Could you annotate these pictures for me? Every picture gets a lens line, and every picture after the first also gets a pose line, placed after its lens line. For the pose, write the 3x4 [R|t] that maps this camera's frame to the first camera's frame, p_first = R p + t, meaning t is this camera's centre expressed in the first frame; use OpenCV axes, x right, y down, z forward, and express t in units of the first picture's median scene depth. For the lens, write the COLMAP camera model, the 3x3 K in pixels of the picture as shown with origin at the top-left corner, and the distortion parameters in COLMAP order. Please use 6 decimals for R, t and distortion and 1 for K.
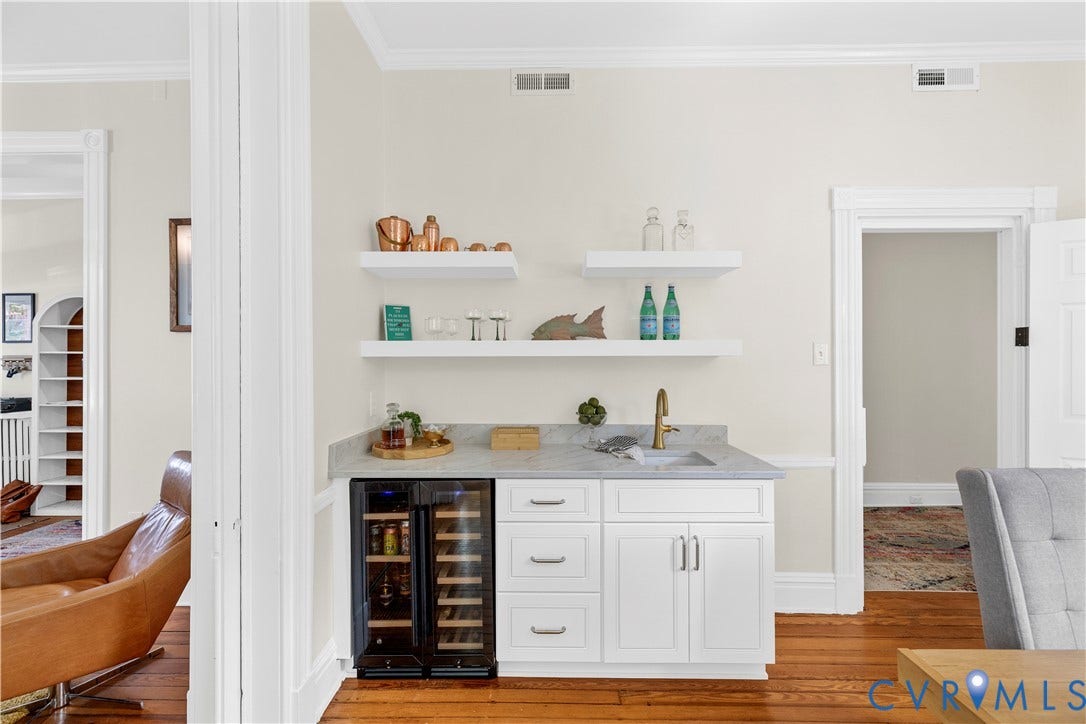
lens RADIAL K [[453.6, 0, 544.5], [0, 453.6, 362.8], [0, 0, 1]] dist [0.000735, 0.000261]
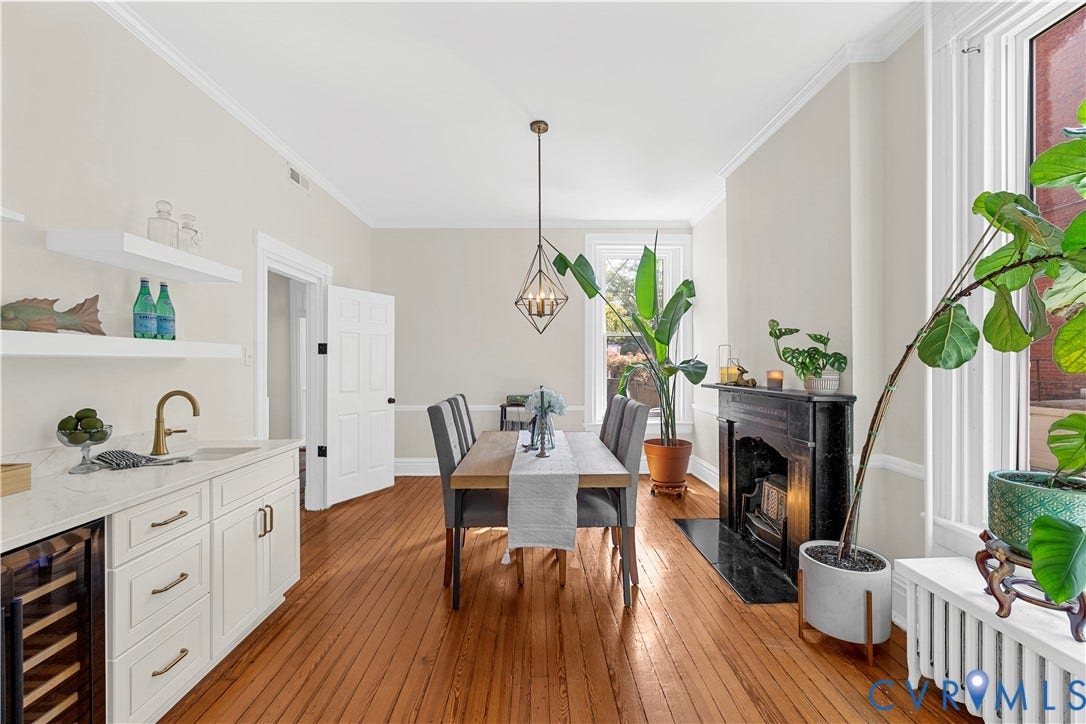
lens RADIAL K [[453.6, 0, 550.8], [0, 453.6, 362.3], [0, 0, 1]] dist [0.000735, 0.000261]
pose [[-0.047656, 0.002387, 0.998861, -0.705706], [0.002386, 0.999995, -0.002276, 0.000220], [-0.998861, 0.002275, -0.047662, 0.222534]]
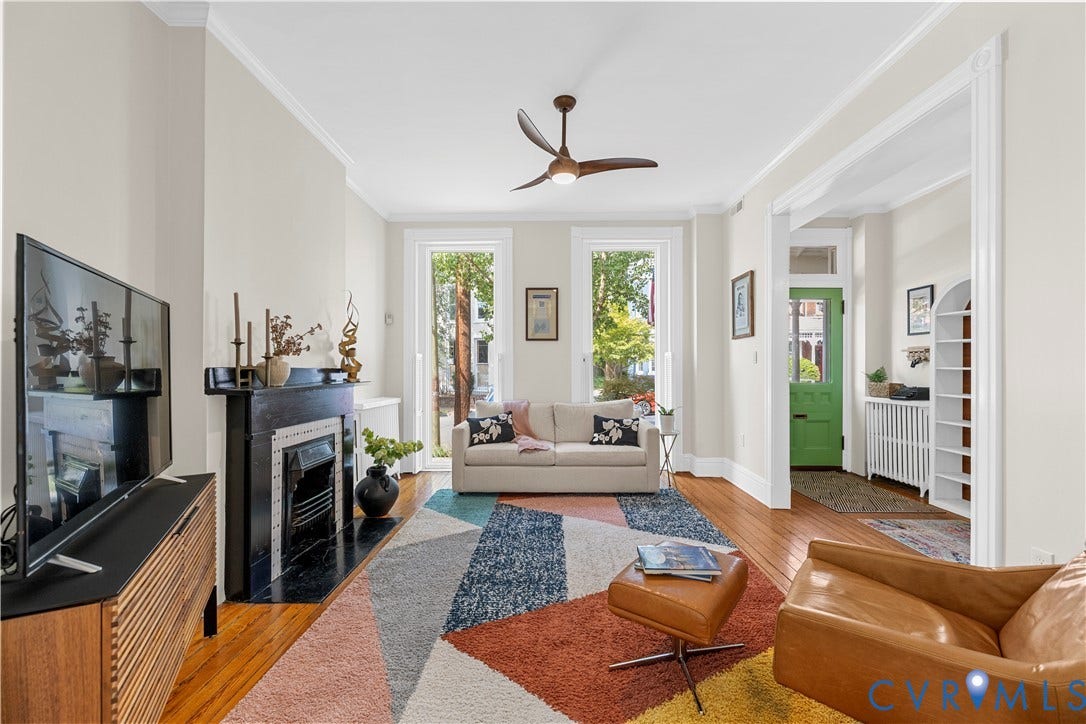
lens RADIAL K [[453.6, 0, 538.2], [0, 453.6, 365.8], [0, 0, 1]] dist [0.000735, 0.000261]
pose [[-0.004865, 0.001949, -0.999986, -0.200147], [0.004170, 0.999989, 0.001928, 0.039500], [0.999979, -0.004161, -0.004873, 0.230742]]
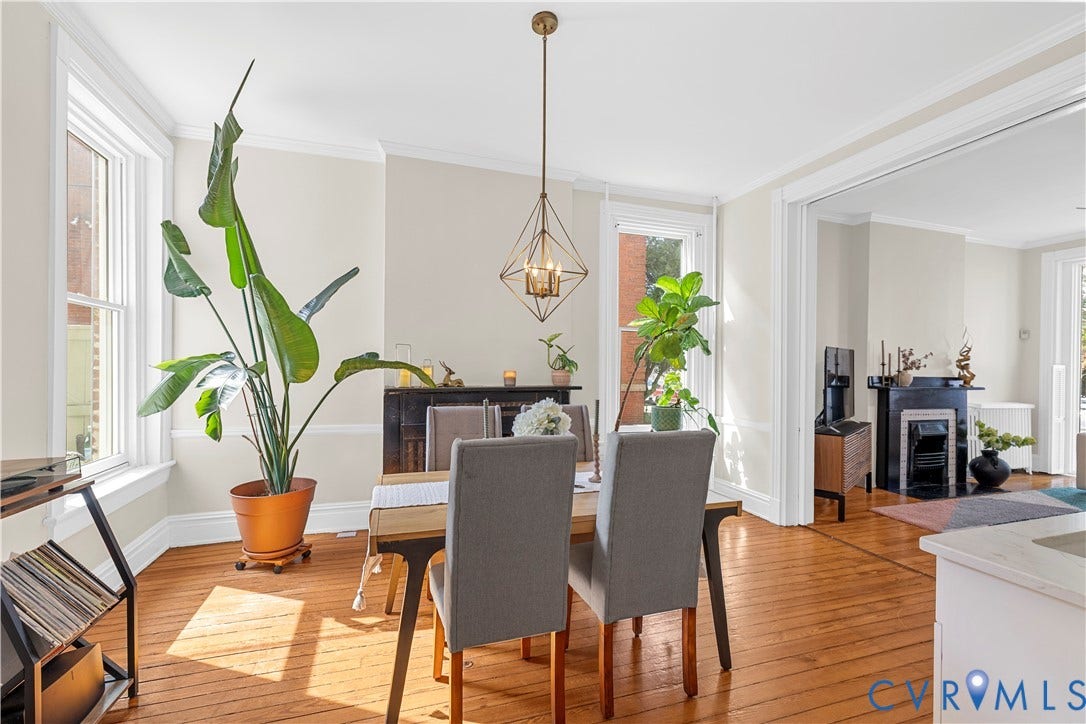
lens RADIAL K [[473.7, 0, 542.7], [0, 473.7, 360.4], [0, 0, 1]] dist [-0.010201, -0.000187]
pose [[-0.946669, -0.011271, -0.322011, 1.047355], [-0.009488, 0.999930, -0.007107, -0.003523], [0.322068, -0.003673, -0.946709, 1.159554]]
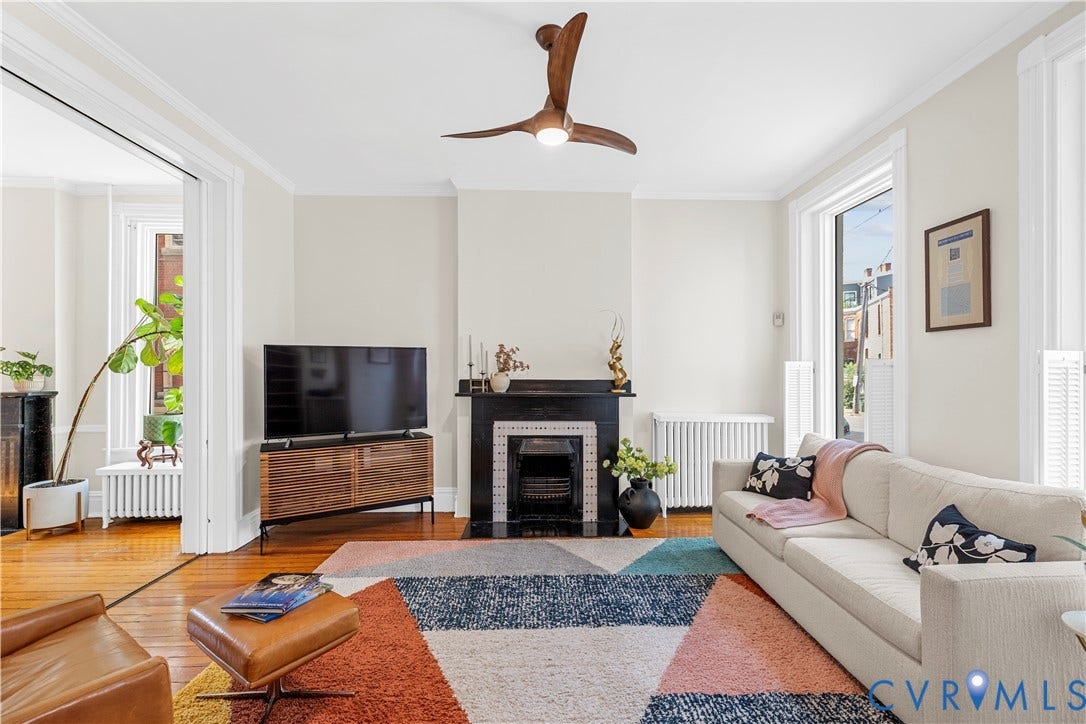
lens RADIAL K [[453.6, 0, 551.4], [0, 453.6, 369.5], [0, 0, 1]] dist [0.000735, 0.000261]
pose [[-0.998565, 0.004969, -0.053323, -1.489888], [0.005331, 0.999964, -0.006647, 0.015782], [0.053288, -0.006921, -0.998555, 1.315146]]
